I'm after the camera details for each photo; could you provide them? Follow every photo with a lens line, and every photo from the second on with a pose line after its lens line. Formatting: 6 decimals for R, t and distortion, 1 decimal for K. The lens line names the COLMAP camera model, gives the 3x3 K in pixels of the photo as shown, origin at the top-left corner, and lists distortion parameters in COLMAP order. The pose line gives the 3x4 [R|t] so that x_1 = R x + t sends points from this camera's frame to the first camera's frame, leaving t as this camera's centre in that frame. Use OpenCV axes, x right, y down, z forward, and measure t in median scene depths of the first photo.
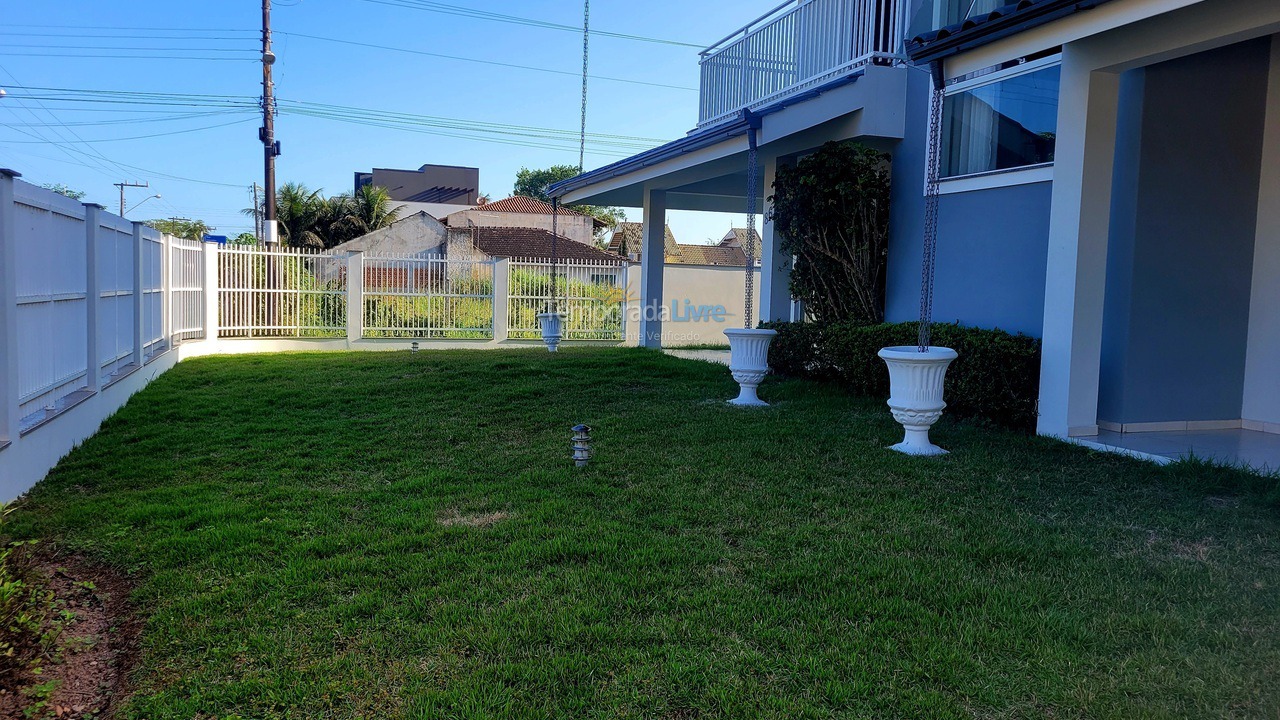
lens RADIAL K [[964.9, 0, 634.4], [0, 964.9, 352.0], [0, 0, 1]] dist [0.037478, -0.006020]
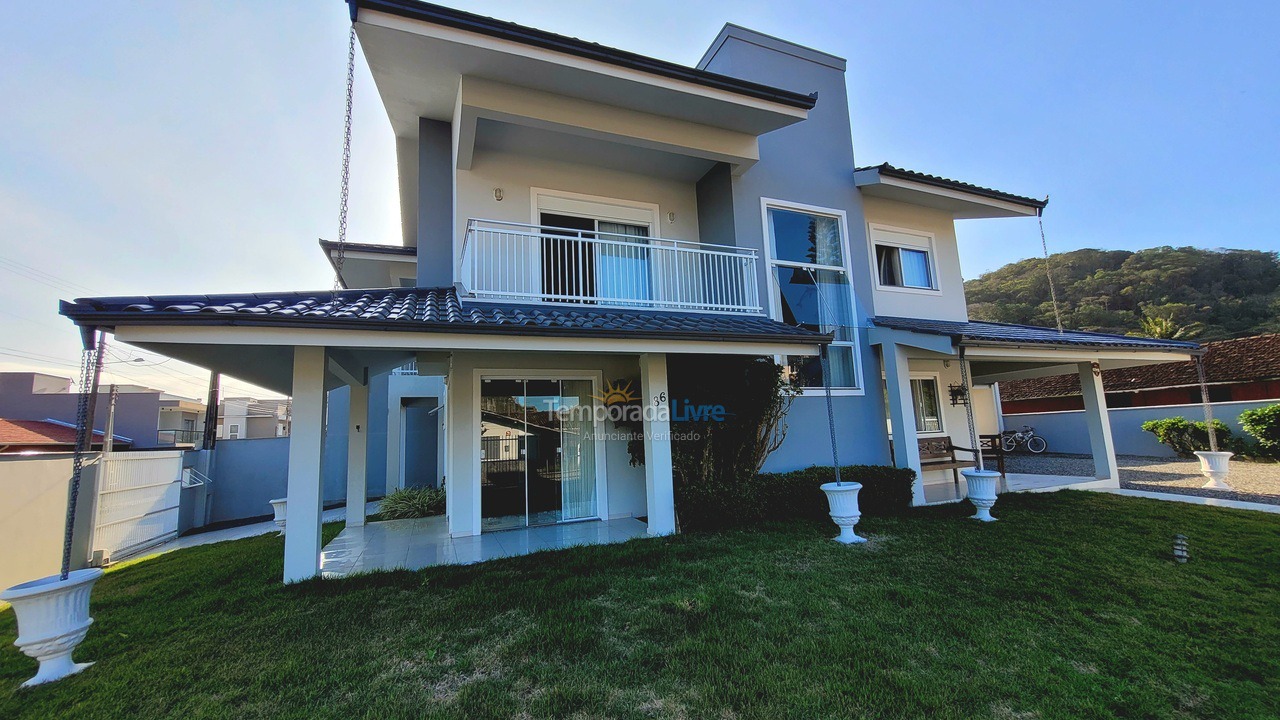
lens RADIAL K [[504.0, 0, 640.1], [0, 504.0, 367.3], [0, 0, 1]] dist [0.000600, -0.000002]
pose [[-0.049912, 0.108905, 0.992798, -0.226910], [0.107633, 0.988835, -0.103059, -0.055132], [-0.992937, 0.101714, -0.061077, 0.490658]]
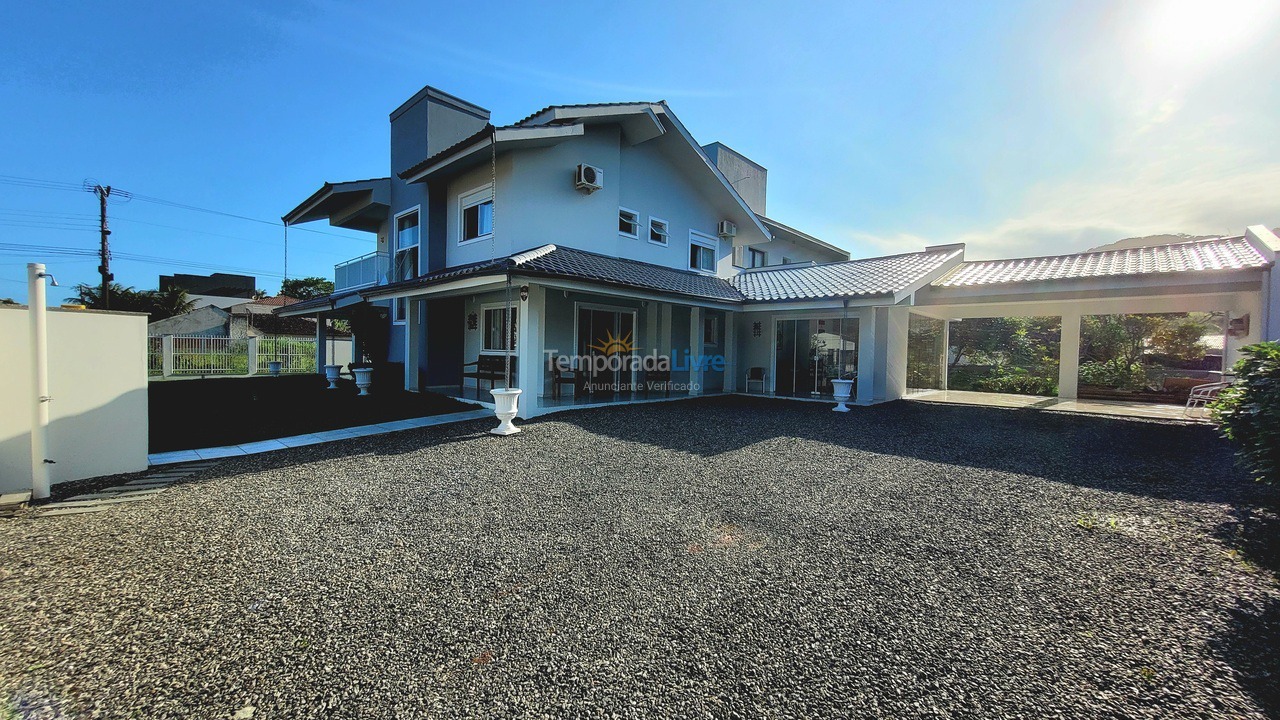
lens RADIAL K [[504.0, 0, 640.1], [0, 504.0, 367.3], [0, 0, 1]] dist [0.000600, -0.000002]
pose [[0.885549, -0.017766, 0.464206, 0.091663], [0.029339, 0.999412, -0.017720, 0.016567], [-0.463618, 0.029311, 0.885550, -0.363516]]
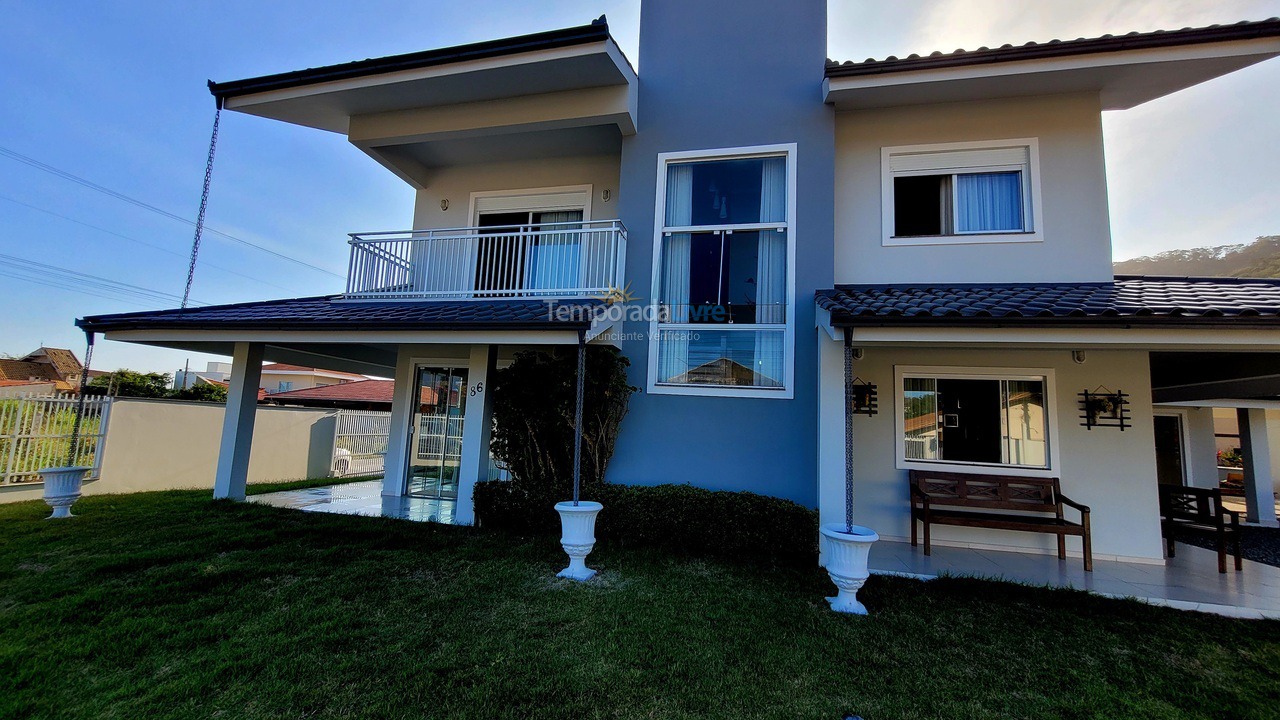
lens RADIAL K [[502.9, 0, 640.7], [0, 502.9, 368.4], [0, 0, 1]] dist [-0.001705, -0.000021]
pose [[0.531536, 0.095392, 0.841647, -0.130499], [0.021537, 0.991795, -0.126011, -0.039254], [-0.846762, 0.085106, 0.525121, 0.230885]]
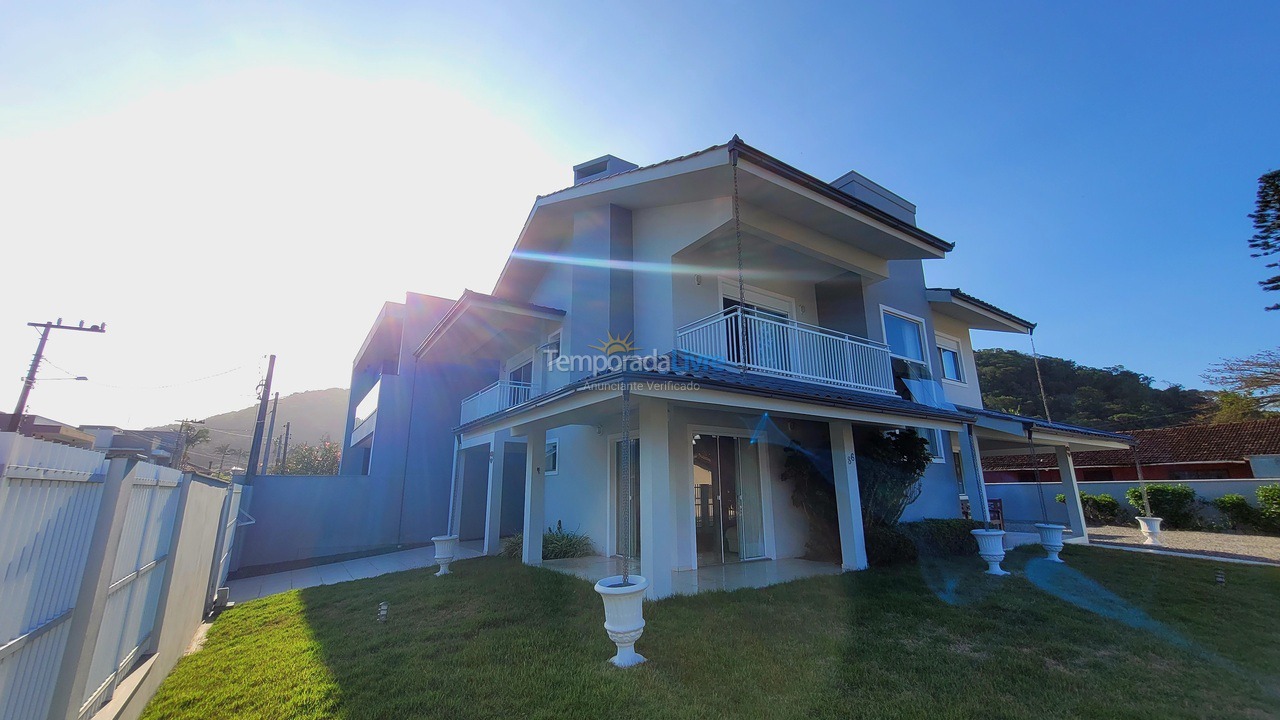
lens RADIAL K [[504.0, 0, 640.1], [0, 504.0, 367.3], [0, 0, 1]] dist [0.000600, -0.000002]
pose [[-0.250653, 0.204008, 0.946337, -0.261023], [0.061509, 0.978924, -0.194741, -0.068826], [-0.966121, 0.009395, -0.257919, 0.707853]]
